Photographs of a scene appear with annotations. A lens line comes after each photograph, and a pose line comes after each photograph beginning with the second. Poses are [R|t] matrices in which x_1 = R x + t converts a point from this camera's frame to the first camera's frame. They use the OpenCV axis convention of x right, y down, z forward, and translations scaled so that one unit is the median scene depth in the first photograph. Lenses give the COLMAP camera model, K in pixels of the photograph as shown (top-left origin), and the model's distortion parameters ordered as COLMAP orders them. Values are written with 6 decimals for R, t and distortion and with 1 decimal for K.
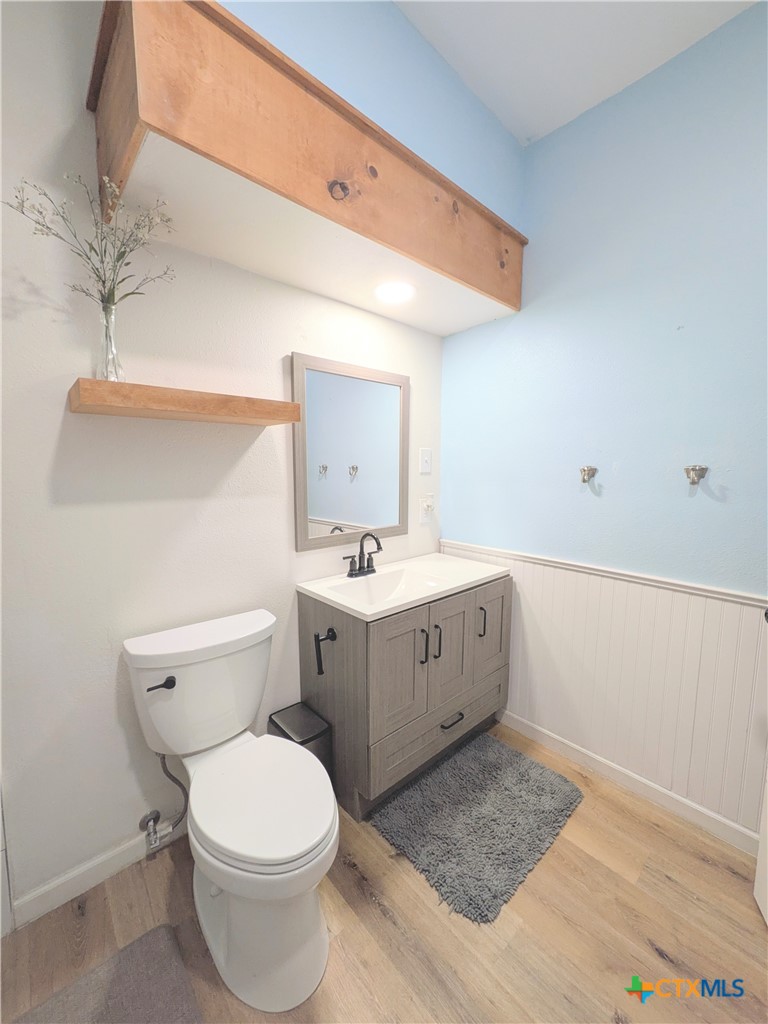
lens RADIAL K [[405.1, 0, 385.7], [0, 405.1, 510.9], [0, 0, 1]] dist [-0.000595, -0.000231]
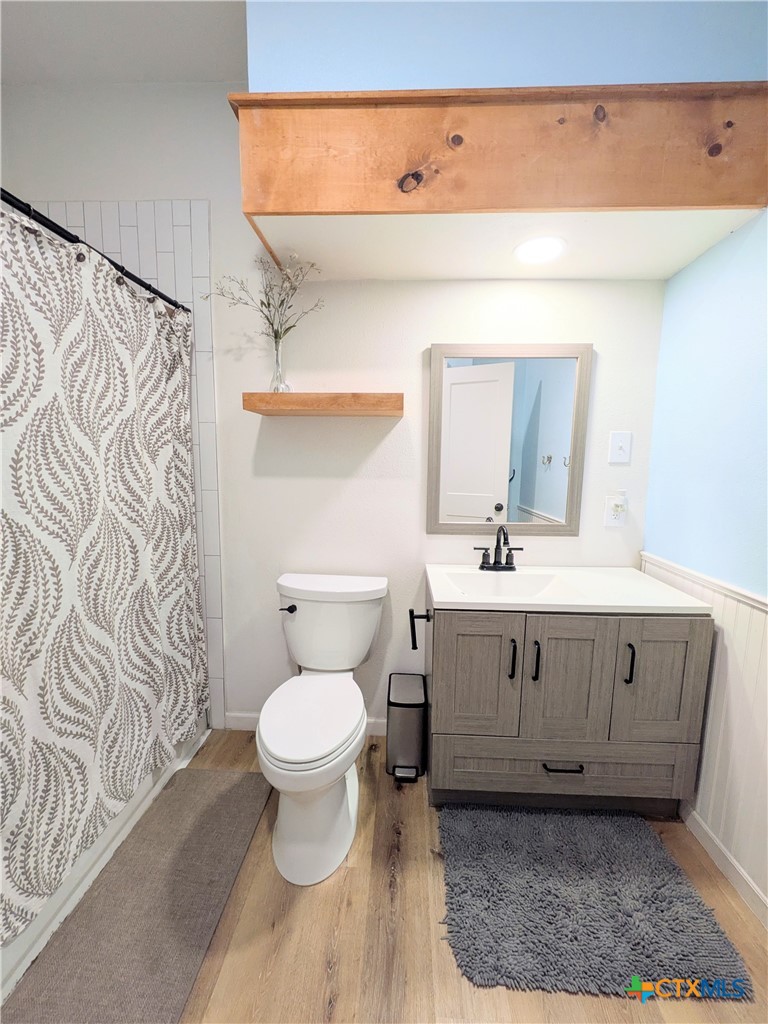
lens RADIAL K [[405.1, 0, 385.4], [0, 405.1, 511.5], [0, 0, 1]] dist [-0.000595, -0.000231]
pose [[0.709860, 0.095861, -0.697789, 0.482456], [-0.087122, 0.995037, 0.048067, 0.000872], [0.698934, 0.026673, 0.714688, 0.180678]]
